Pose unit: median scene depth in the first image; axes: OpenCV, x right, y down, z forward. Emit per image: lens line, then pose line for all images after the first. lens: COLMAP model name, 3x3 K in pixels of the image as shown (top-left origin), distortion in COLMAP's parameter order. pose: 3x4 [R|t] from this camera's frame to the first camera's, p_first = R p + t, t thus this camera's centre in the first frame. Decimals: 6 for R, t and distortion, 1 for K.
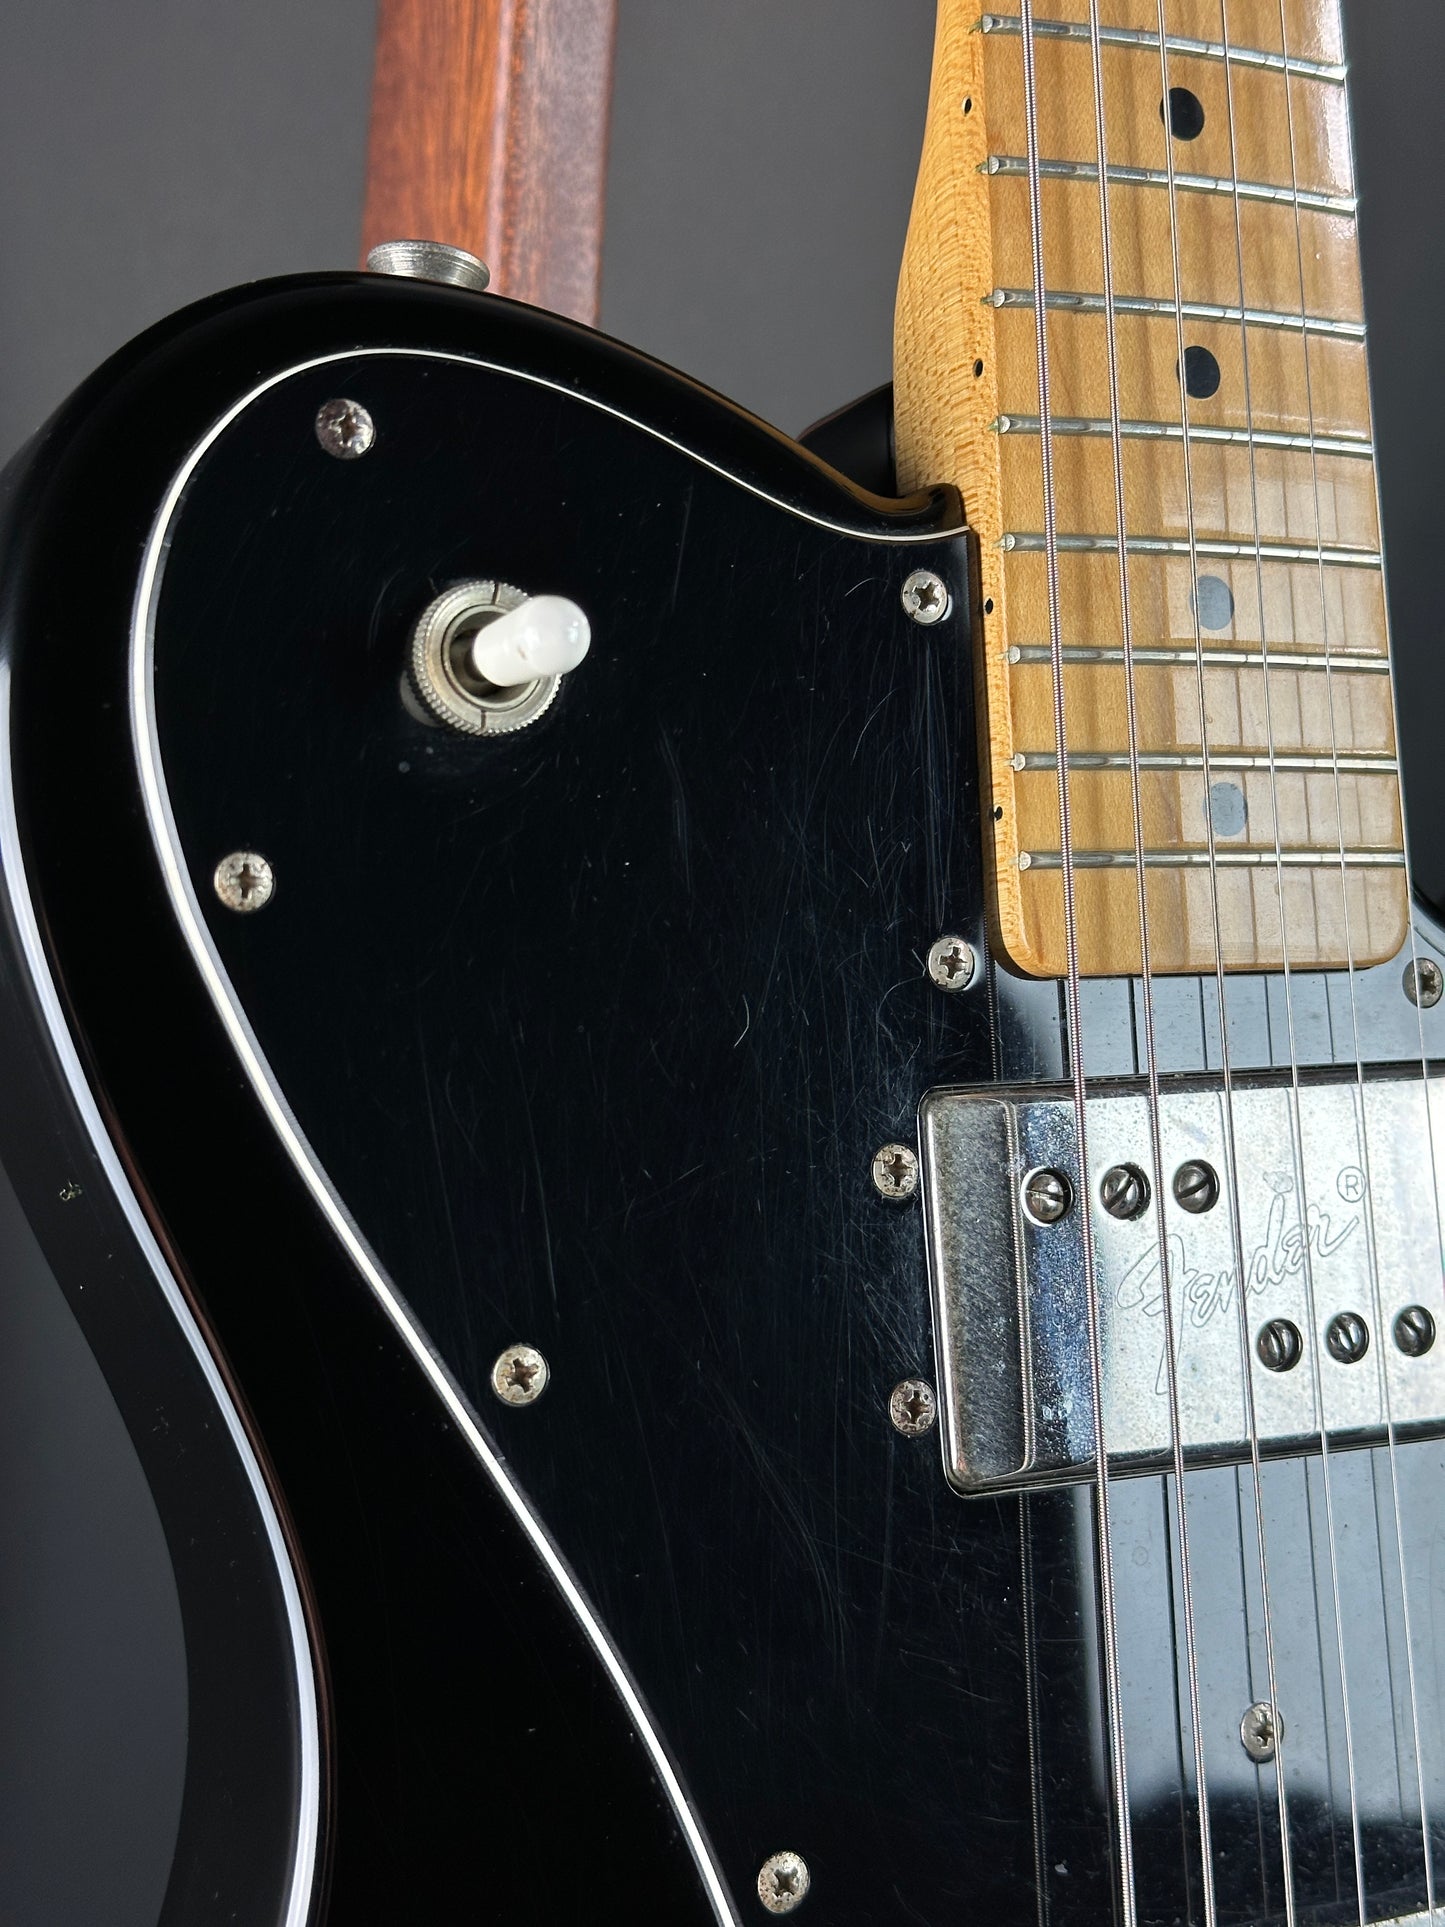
lens RADIAL K [[2734.6, 0, 691.7], [0, 2734.6, 957.9], [0, 0, 1]] dist [0.161816, -0.185148]
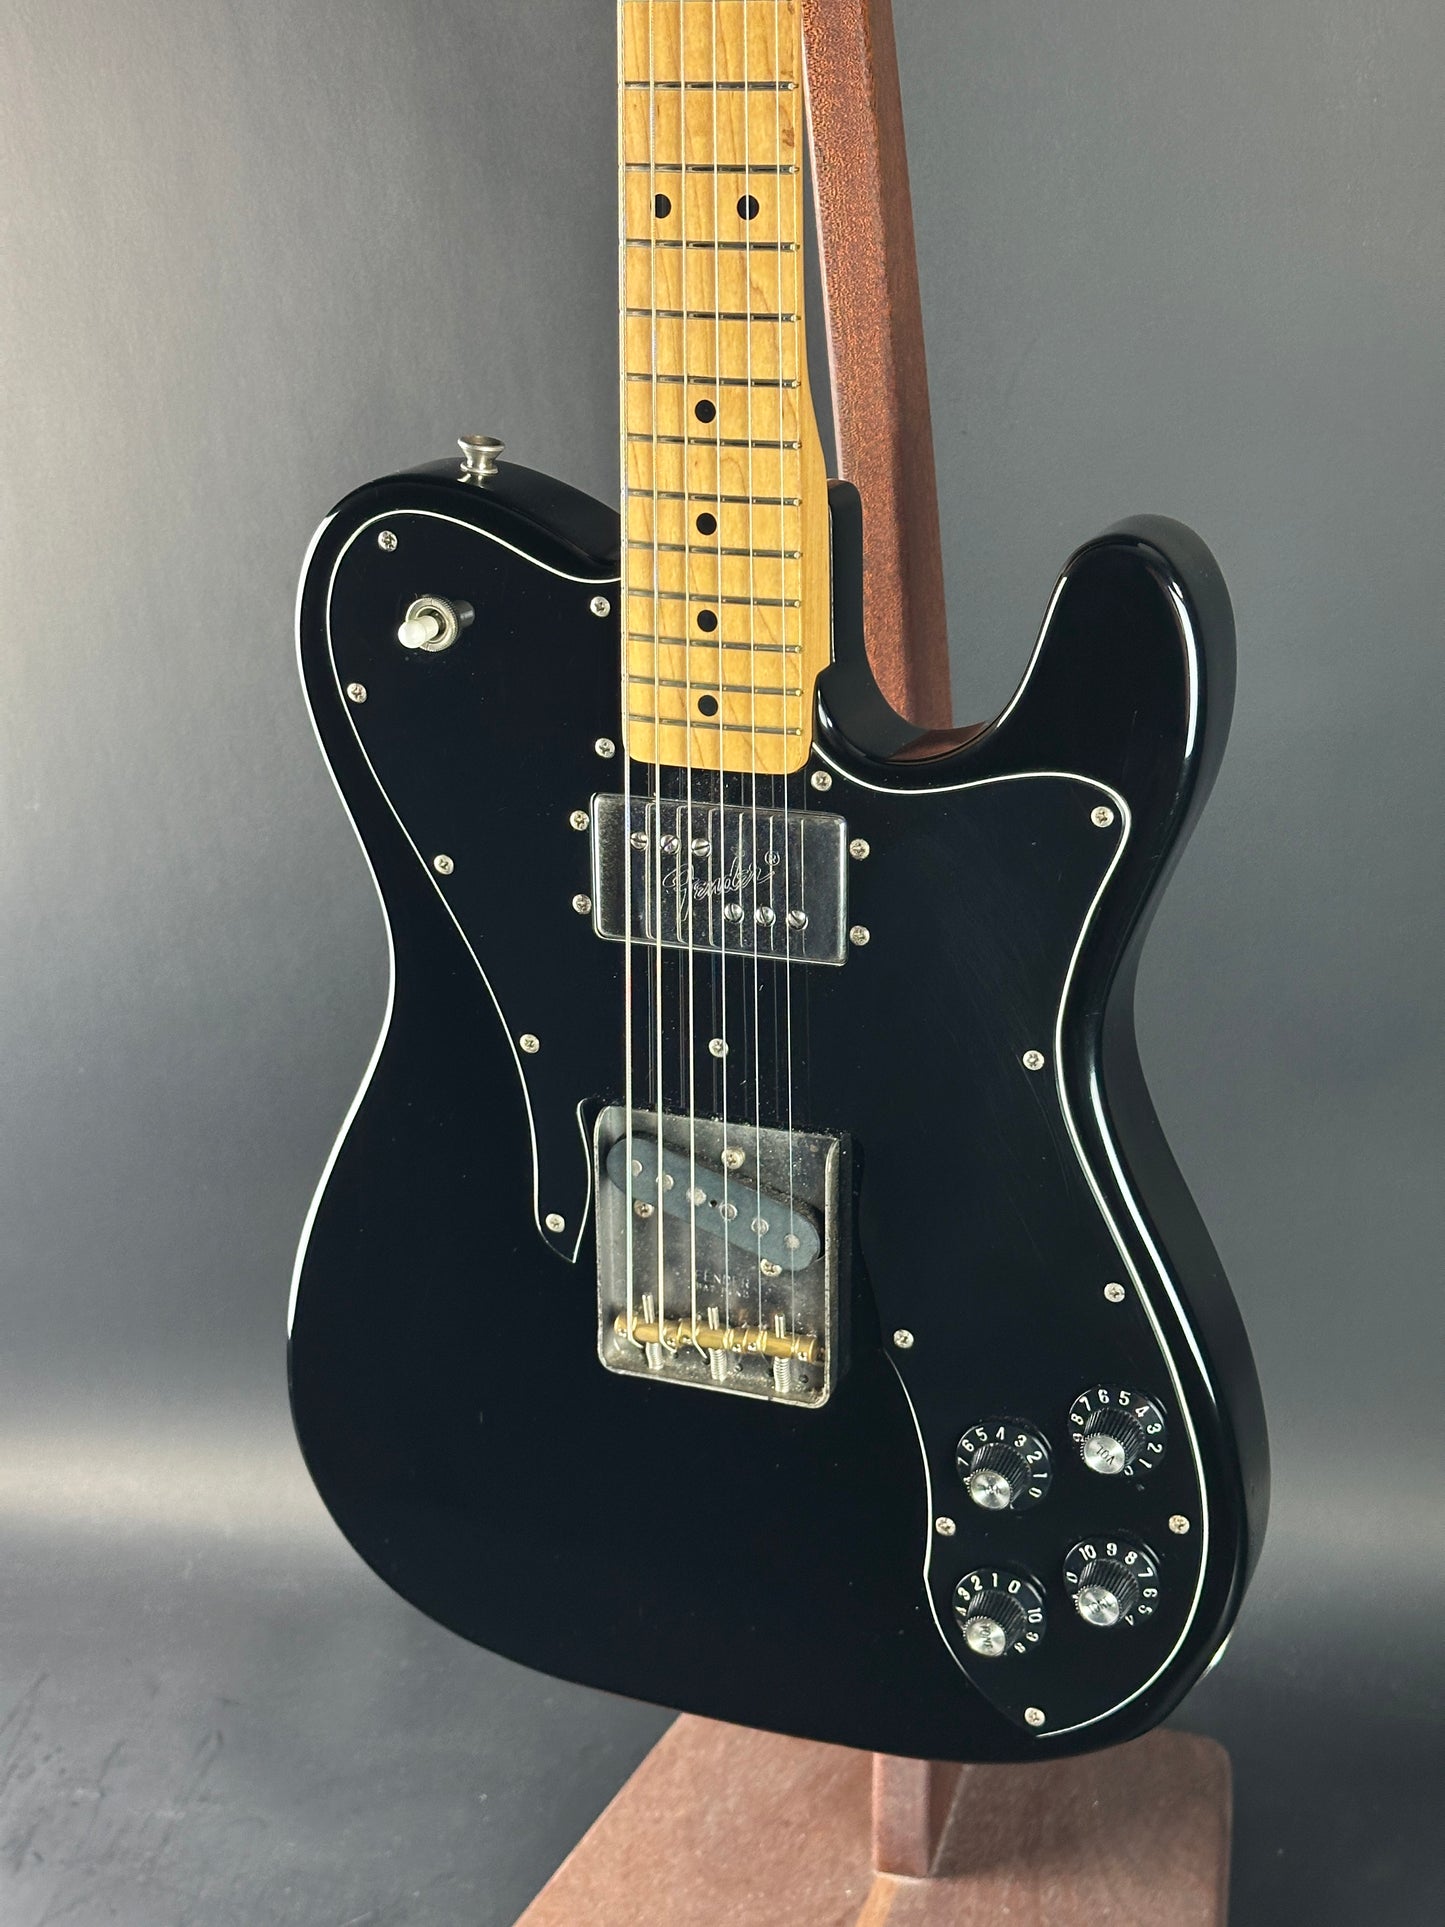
lens RADIAL K [[2734.6, 0, 691.7], [0, 2734.6, 957.9], [0, 0, 1]] dist [0.161816, -0.185148]
pose [[0.677201, 0.279312, -0.680723, 1.995349], [0.021888, 0.917092, 0.398073, -0.856851], [0.735472, -0.284475, 0.614942, -0.594496]]
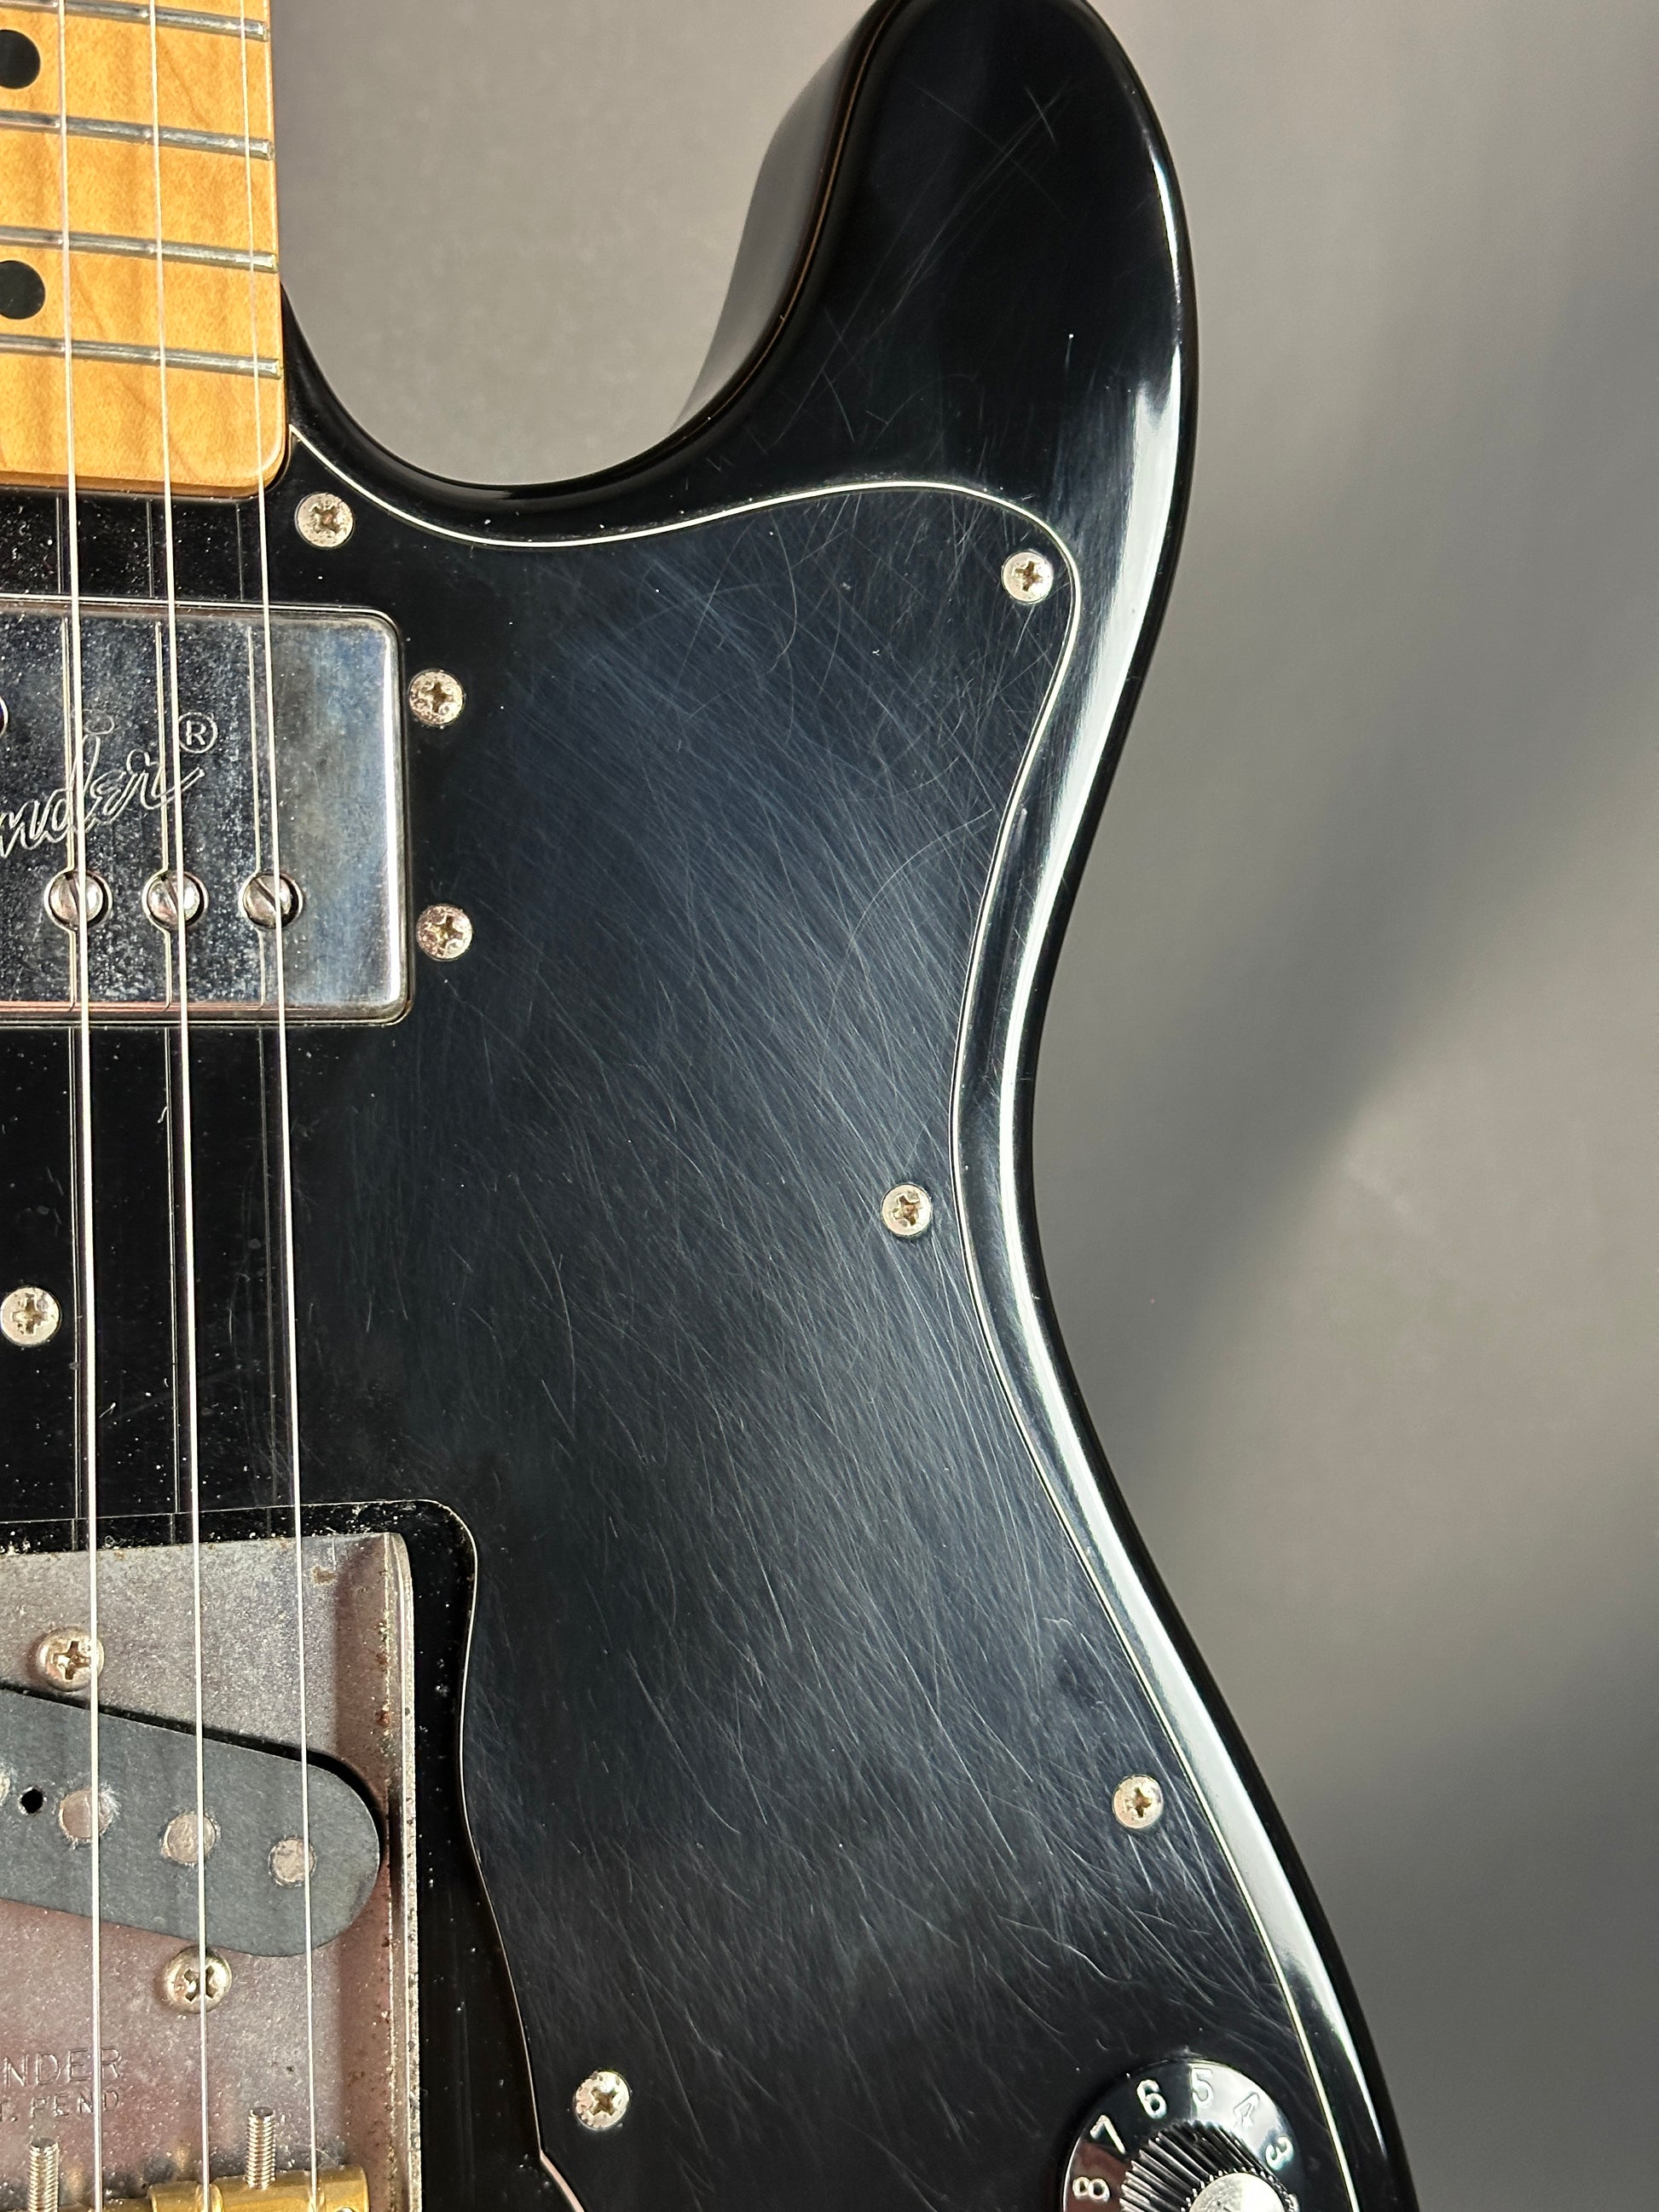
lens RADIAL K [[3139.3, 0, 794.1], [0, 3139.3, 1099.6], [0, 0, 1]] dist [0.161816, -0.185148]
pose [[0.990929, 0.019588, -0.132949, 0.613780], [-0.018642, 0.999791, 0.008357, 0.202786], [0.133085, -0.005802, 0.991088, 0.015413]]
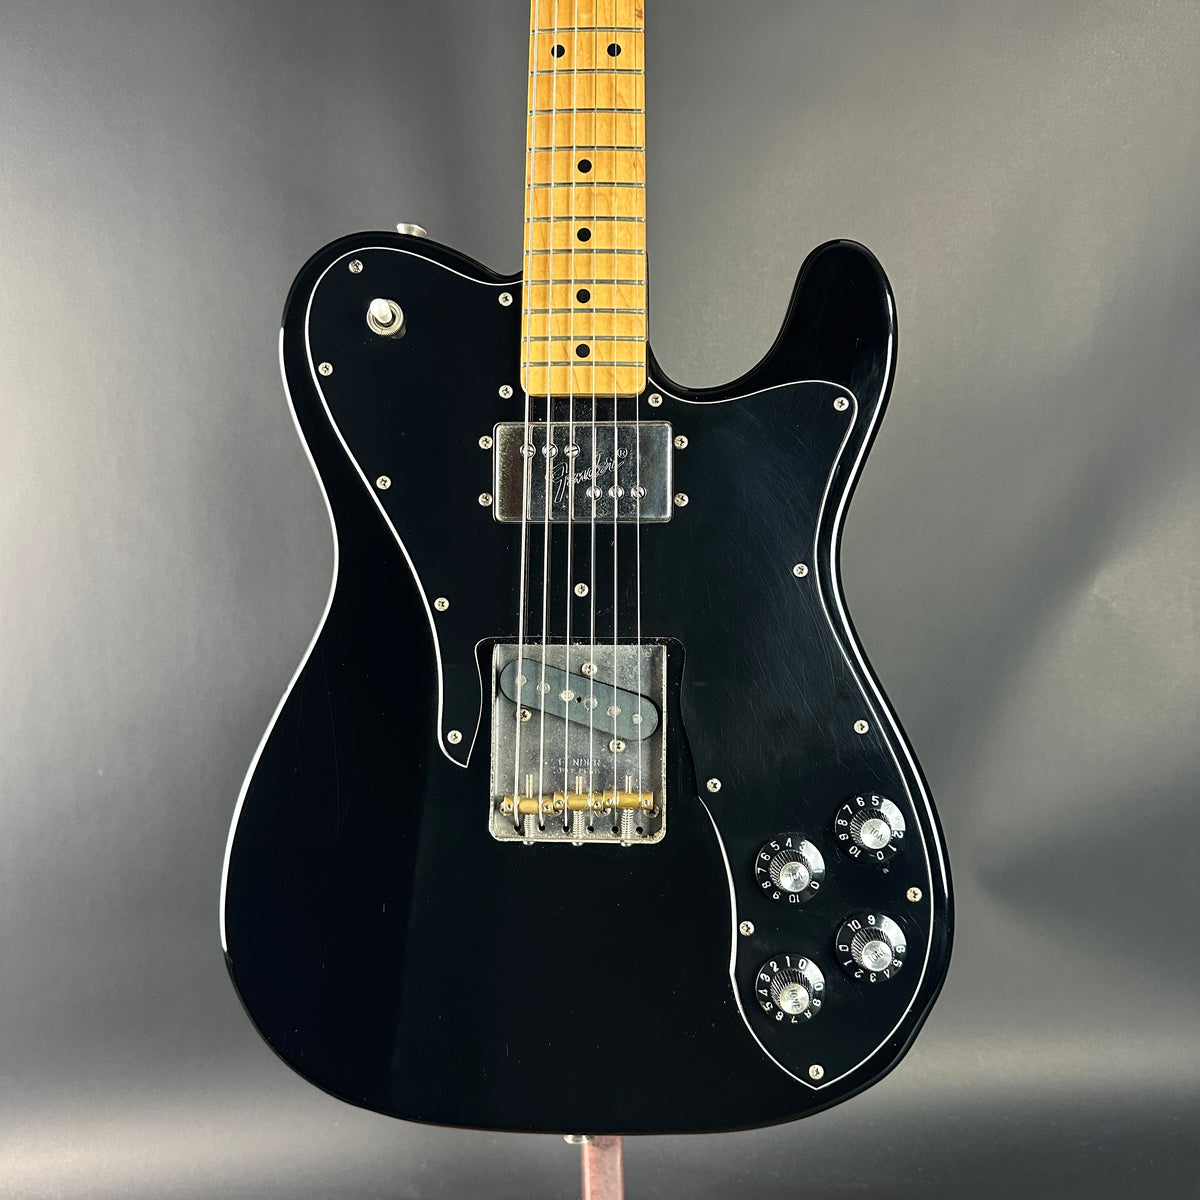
lens RADIAL K [[1121.7, 0, 600.0], [0, 1121.7, 600.0], [0, 0, 1]] dist [0.161969, -0.352069]
pose [[0.881015, 0.037124, -0.471629, 1.012923], [-0.027688, 0.999254, 0.026933, 0.259684], [0.472277, -0.010670, 0.881386, -0.386405]]
